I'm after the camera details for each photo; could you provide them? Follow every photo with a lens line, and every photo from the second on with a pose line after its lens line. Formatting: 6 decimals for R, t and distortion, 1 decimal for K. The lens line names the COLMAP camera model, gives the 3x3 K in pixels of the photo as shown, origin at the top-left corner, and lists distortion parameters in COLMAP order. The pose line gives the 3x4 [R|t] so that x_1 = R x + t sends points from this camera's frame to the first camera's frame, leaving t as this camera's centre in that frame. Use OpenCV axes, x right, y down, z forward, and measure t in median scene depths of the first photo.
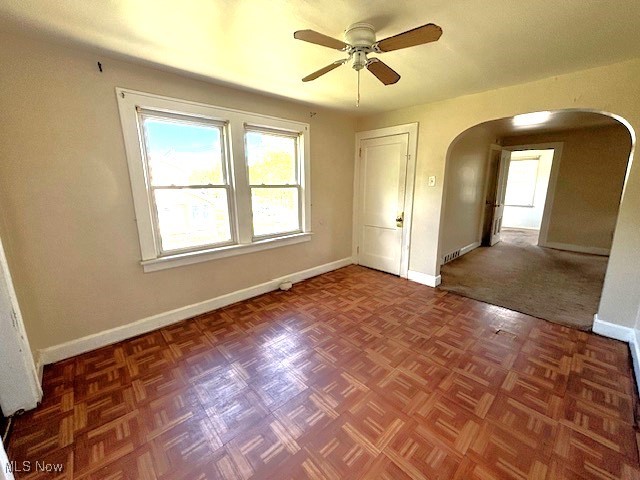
lens RADIAL K [[259.5, 0, 321.8], [0, 259.5, 238.2], [0, 0, 1]] dist [0.000381, 0.000038]
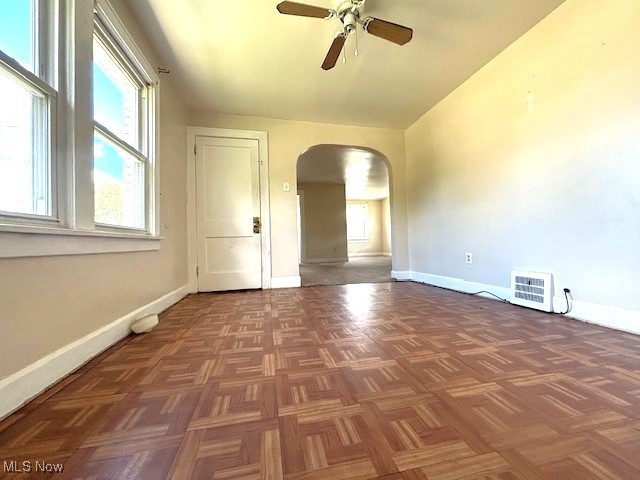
lens RADIAL K [[259.5, 0, 321.8], [0, 259.5, 238.2], [0, 0, 1]] dist [0.000381, 0.000038]
pose [[0.509323, 0.006271, 0.860552, -0.418303], [0.208509, 0.969279, -0.130471, 0.157006], [-0.834933, 0.245885, 0.492369, 0.384828]]
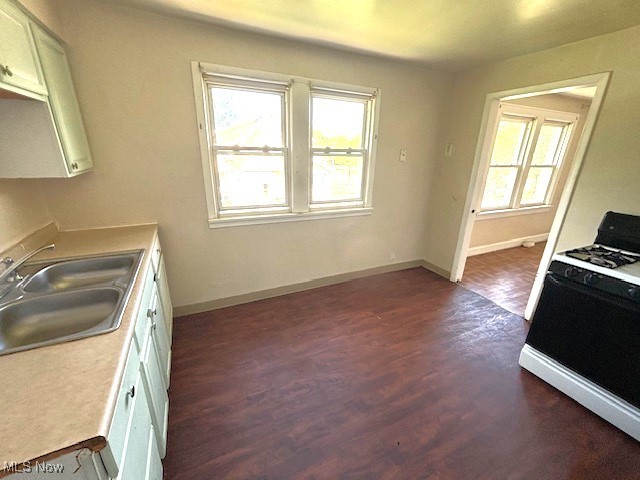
lens RADIAL K [[259.5, 0, 321.8], [0, 259.5, 238.2], [0, 0, 1]] dist [0.000381, 0.000038]
pose [[0.948542, 0.126709, -0.290194, -0.756534], [-0.095170, 0.988155, 0.120387, 0.095726], [0.302010, -0.086574, 0.949365, -0.564187]]
